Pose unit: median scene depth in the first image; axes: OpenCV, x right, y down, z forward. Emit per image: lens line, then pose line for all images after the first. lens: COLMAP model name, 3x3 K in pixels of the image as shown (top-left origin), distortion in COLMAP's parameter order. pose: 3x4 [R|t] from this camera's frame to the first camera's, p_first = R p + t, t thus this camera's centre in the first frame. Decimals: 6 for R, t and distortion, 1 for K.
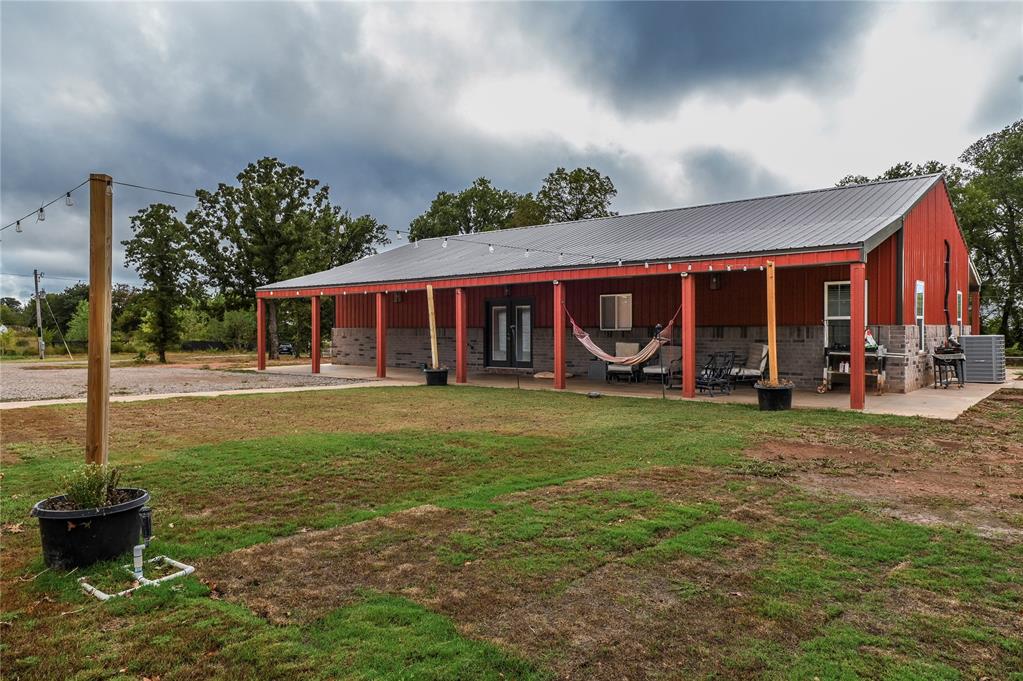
lens RADIAL K [[702.3, 0, 503.8], [0, 702.3, 340.9], [0, 0, 1]] dist [0.039320, 0.000900]
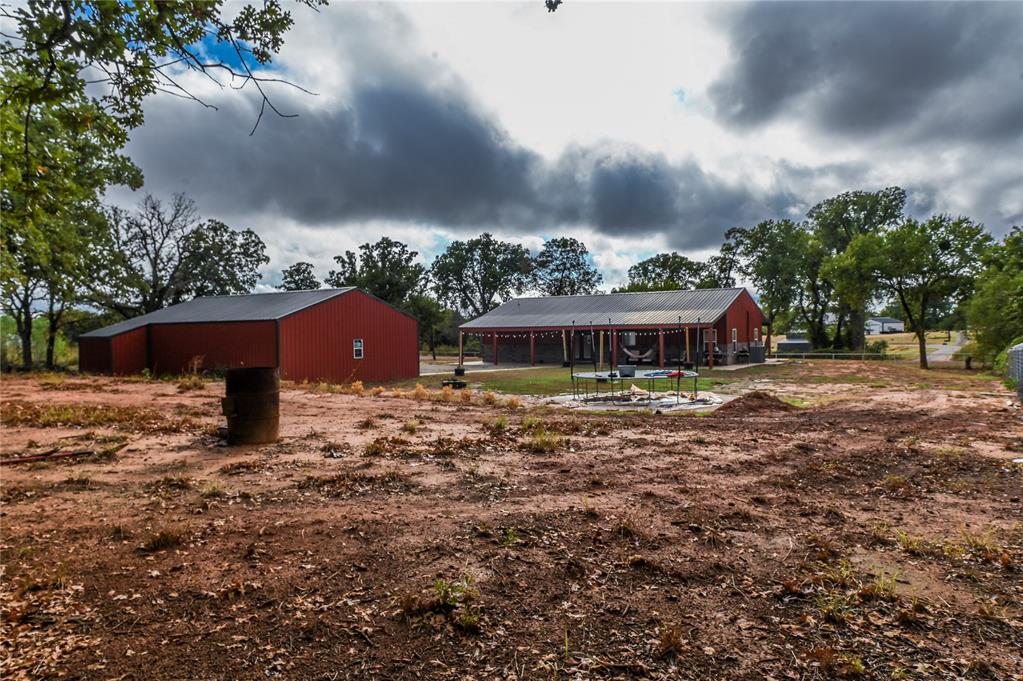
lens RADIAL K [[702.3, 0, 503.8], [0, 702.3, 340.9], [0, 0, 1]] dist [0.039320, 0.000900]
pose [[0.992958, -0.009307, 0.118104, -0.249685], [0.009832, 0.999944, -0.003863, -0.010920], [-0.118061, 0.004997, 0.992994, -0.628586]]
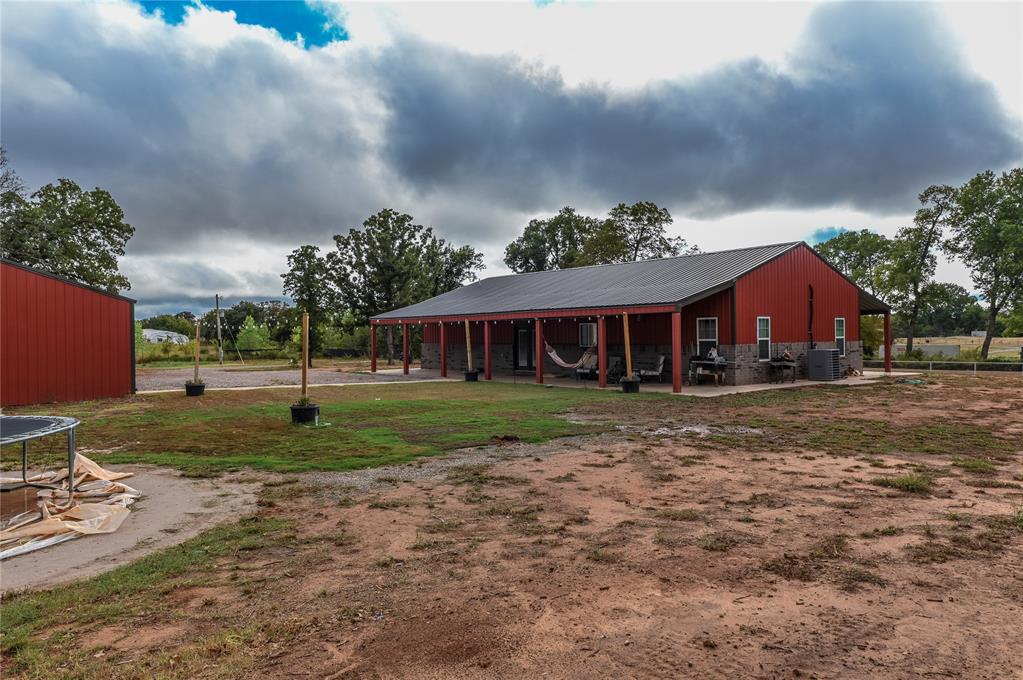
lens RADIAL K [[702.3, 0, 503.8], [0, 702.3, 340.4], [0, 0, 1]] dist [0.039320, 0.000900]
pose [[0.984790, -0.005105, -0.173672, 0.100375], [0.003738, 0.999959, -0.008199, -0.006807], [0.173707, 0.007426, 0.984769, -0.225749]]
